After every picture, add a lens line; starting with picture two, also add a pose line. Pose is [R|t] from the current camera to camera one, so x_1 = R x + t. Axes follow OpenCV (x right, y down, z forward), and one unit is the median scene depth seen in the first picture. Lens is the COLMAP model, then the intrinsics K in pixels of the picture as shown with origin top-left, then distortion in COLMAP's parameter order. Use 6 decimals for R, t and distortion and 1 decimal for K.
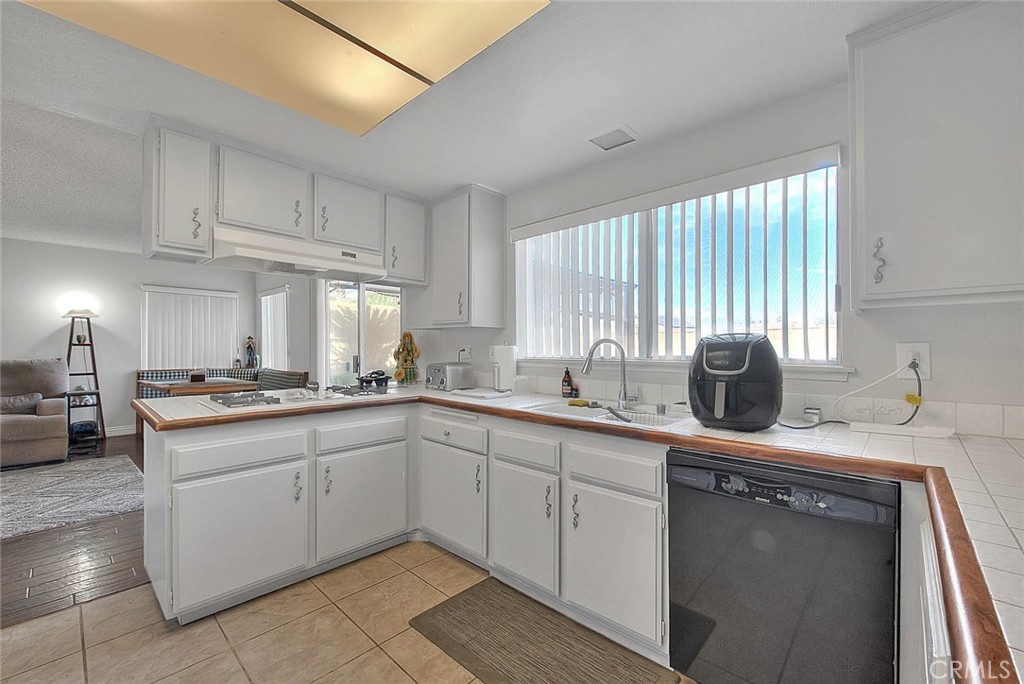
lens RADIAL K [[416.6, 0, 509.6], [0, 416.6, 345.5], [0, 0, 1]] dist [-0.001057, -0.000107]
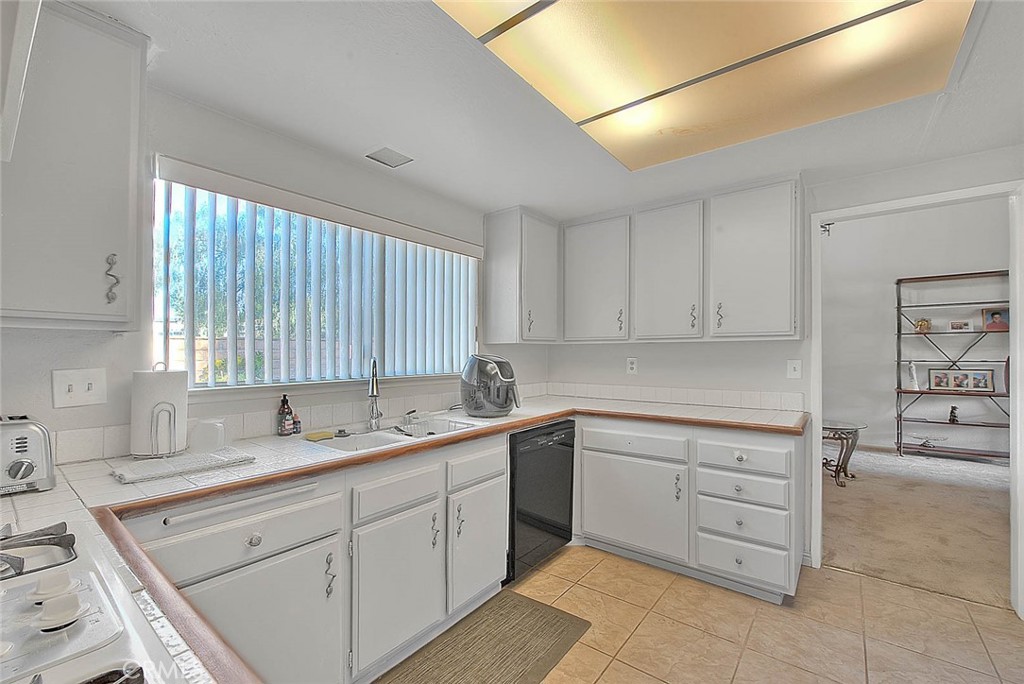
lens RADIAL K [[427.8, 0, 504.7], [0, 427.8, 351.6], [0, 0, 1]] dist [0.000537, 0.000040]
pose [[-0.072624, 0.003794, 0.997352, -0.826470], [0.004433, 0.999984, -0.003482, -0.025703], [-0.997350, 0.004168, -0.072640, 0.844728]]
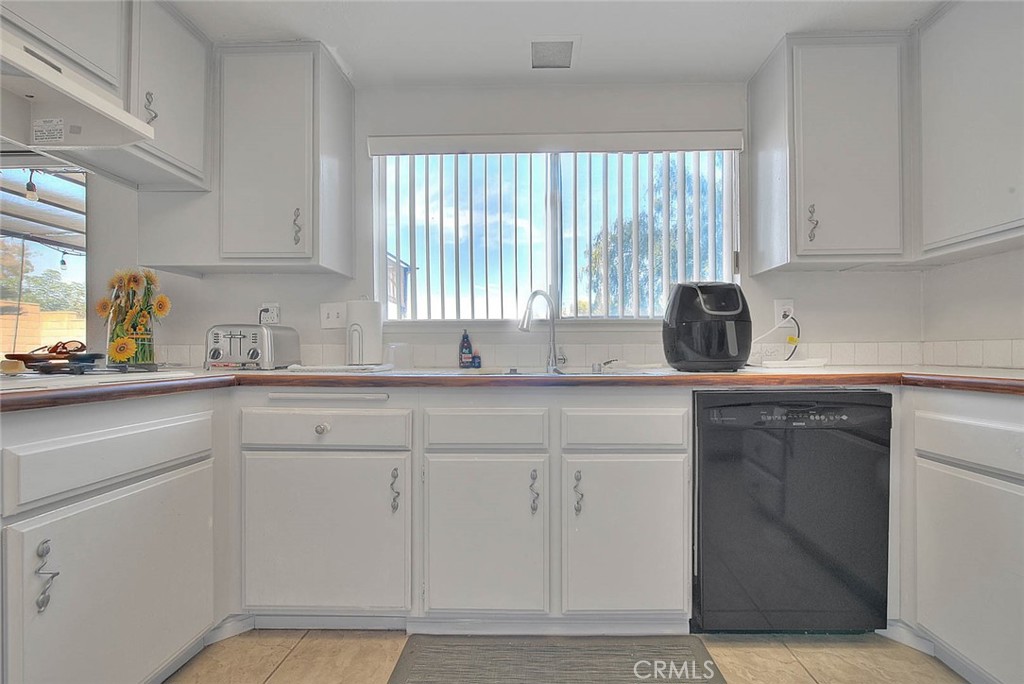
lens RADIAL K [[424.9, 0, 531.3], [0, 424.9, 350.8], [0, 0, 1]] dist [-0.001535, -0.000366]
pose [[0.745840, -0.001405, 0.666124, -0.383459], [0.001135, 0.999999, 0.000839, 0.115839], [-0.666124, 0.000130, 0.745841, 0.408906]]
